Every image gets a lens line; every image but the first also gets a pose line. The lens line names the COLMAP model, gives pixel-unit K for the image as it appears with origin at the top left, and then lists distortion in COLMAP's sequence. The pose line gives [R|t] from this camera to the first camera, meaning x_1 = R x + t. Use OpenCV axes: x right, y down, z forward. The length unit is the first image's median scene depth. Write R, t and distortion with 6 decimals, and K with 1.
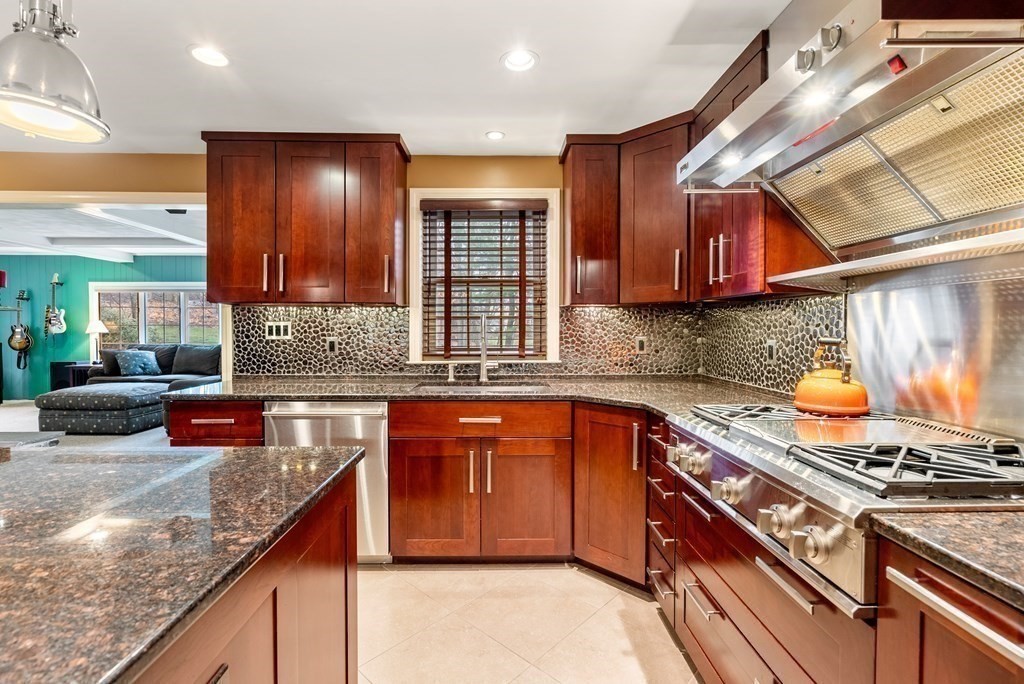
lens RADIAL K [[470.2, 0, 508.9], [0, 470.2, 340.0], [0, 0, 1]] dist [-0.006186, 0.004114]
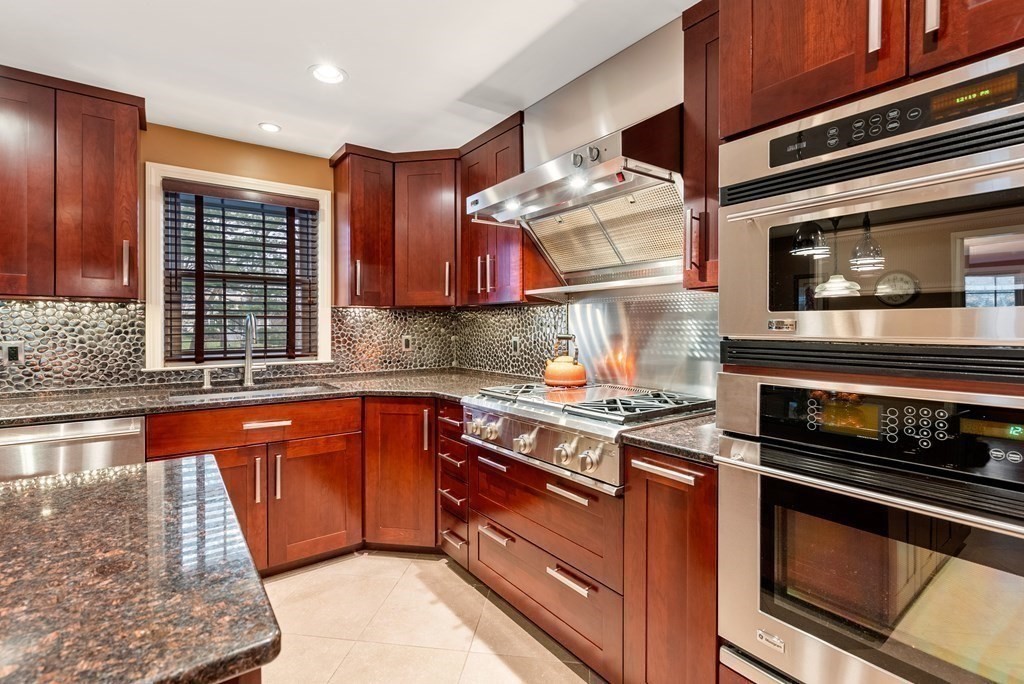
lens RADIAL K [[470.2, 0, 516.9], [0, 470.2, 333.3], [0, 0, 1]] dist [-0.006186, 0.004114]
pose [[0.811465, -0.008650, 0.584338, -0.214894], [0.016740, 0.999824, -0.008446, 0.001291], [-0.584162, 0.016635, 0.811467, -0.077278]]
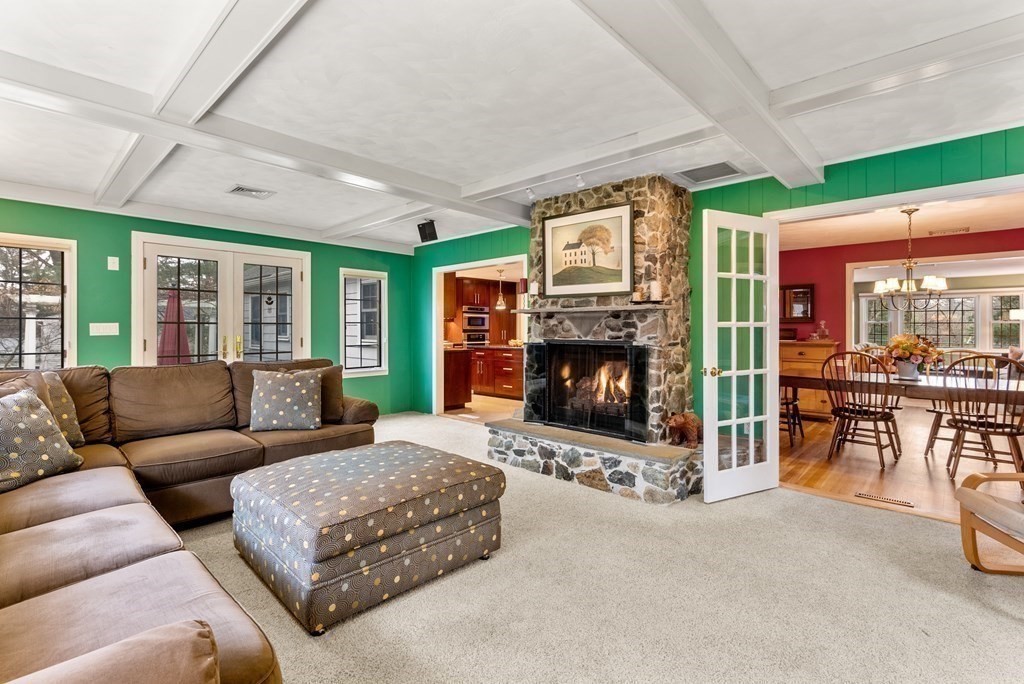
lens RADIAL K [[470.2, 0, 510.9], [0, 470.2, 334.1], [0, 0, 1]] dist [-0.006186, 0.004114]
pose [[-0.717719, -0.007568, 0.696292, -3.262104], [0.016861, 0.999459, 0.028242, -0.064375], [-0.696129, 0.032010, -0.717203, 3.234088]]
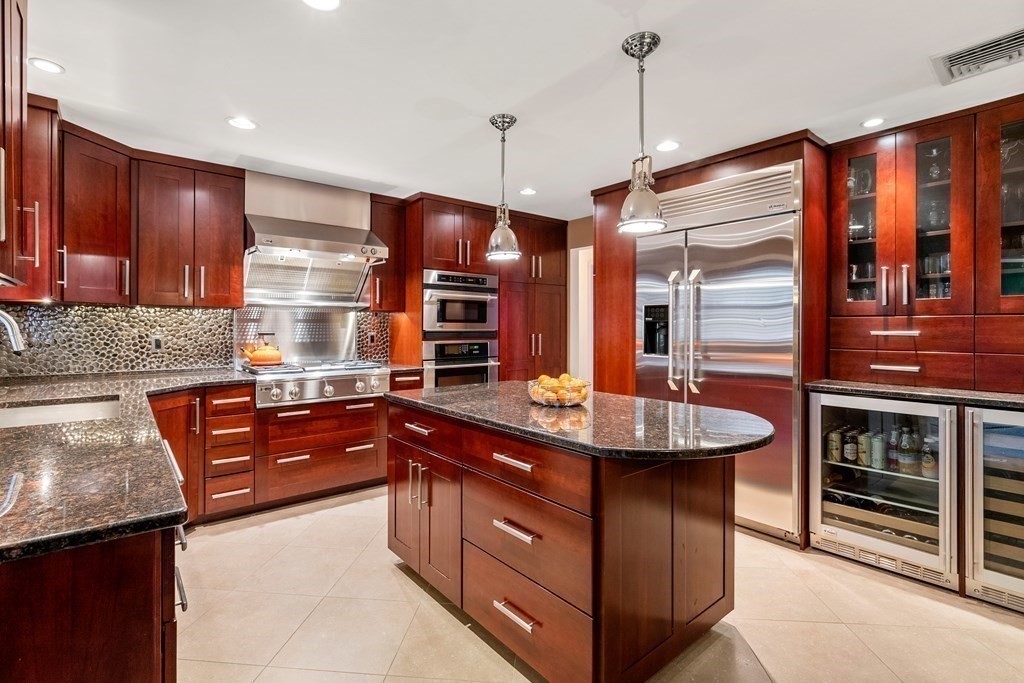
lens RADIAL K [[470.2, 0, 503.6], [0, 470.2, 332.0], [0, 0, 1]] dist [-0.006186, 0.004114]
pose [[-0.616541, -0.010087, 0.787258, -1.250902], [0.019421, 0.999419, 0.028015, -0.030673], [-0.787084, 0.032561, -0.615986, 1.071438]]
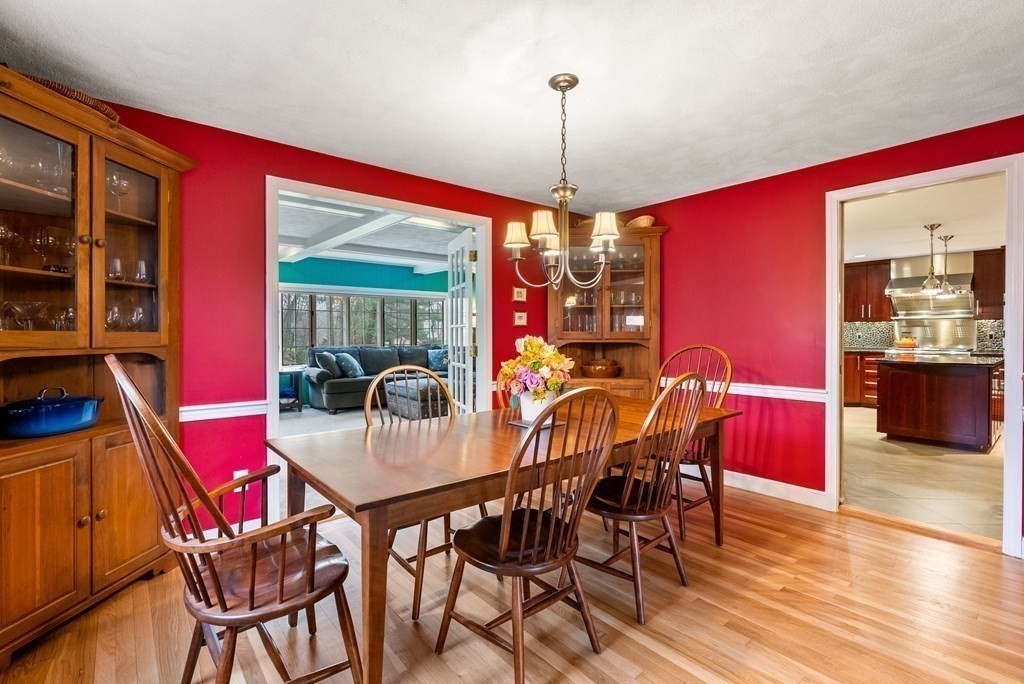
lens RADIAL K [[470.2, 0, 509.7], [0, 470.2, 332.5], [0, 0, 1]] dist [-0.006186, 0.004114]
pose [[0.769786, -0.002243, 0.638298, -3.792259], [0.018528, 0.999651, -0.018831, 0.013866], [-0.638033, 0.026322, 0.769559, -0.039481]]
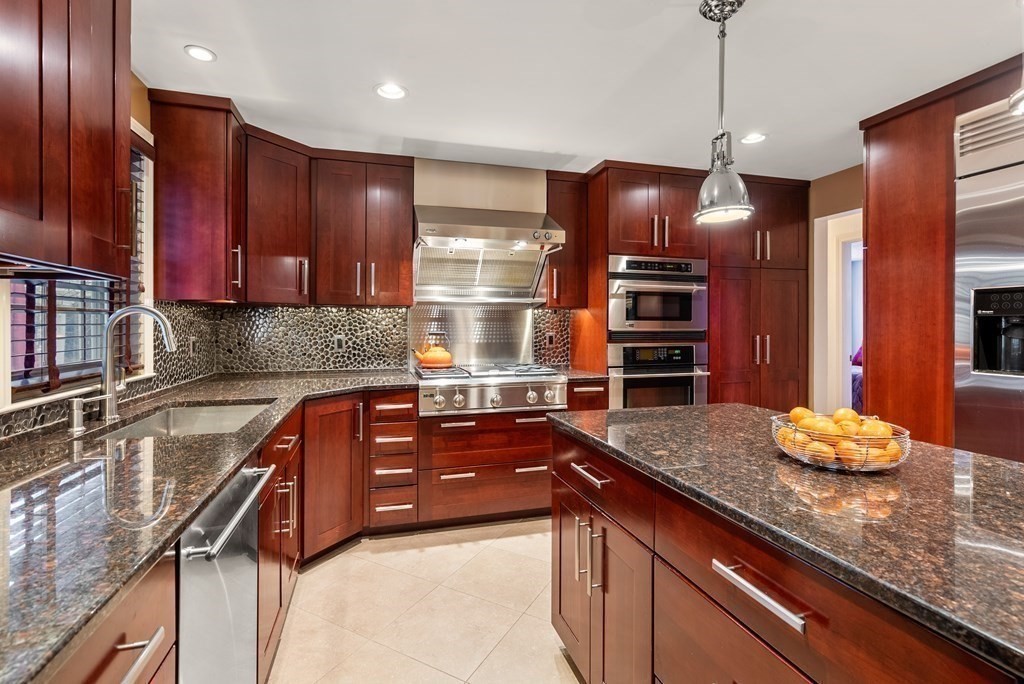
lens RADIAL K [[470.2, 0, 506.2], [0, 470.2, 328.7], [0, 0, 1]] dist [-0.006186, 0.004114]
pose [[-0.254809, -0.006041, 0.966973, -0.985074], [0.026828, 0.999551, 0.013314, -0.025523], [-0.966619, 0.029335, -0.254532, 0.889492]]
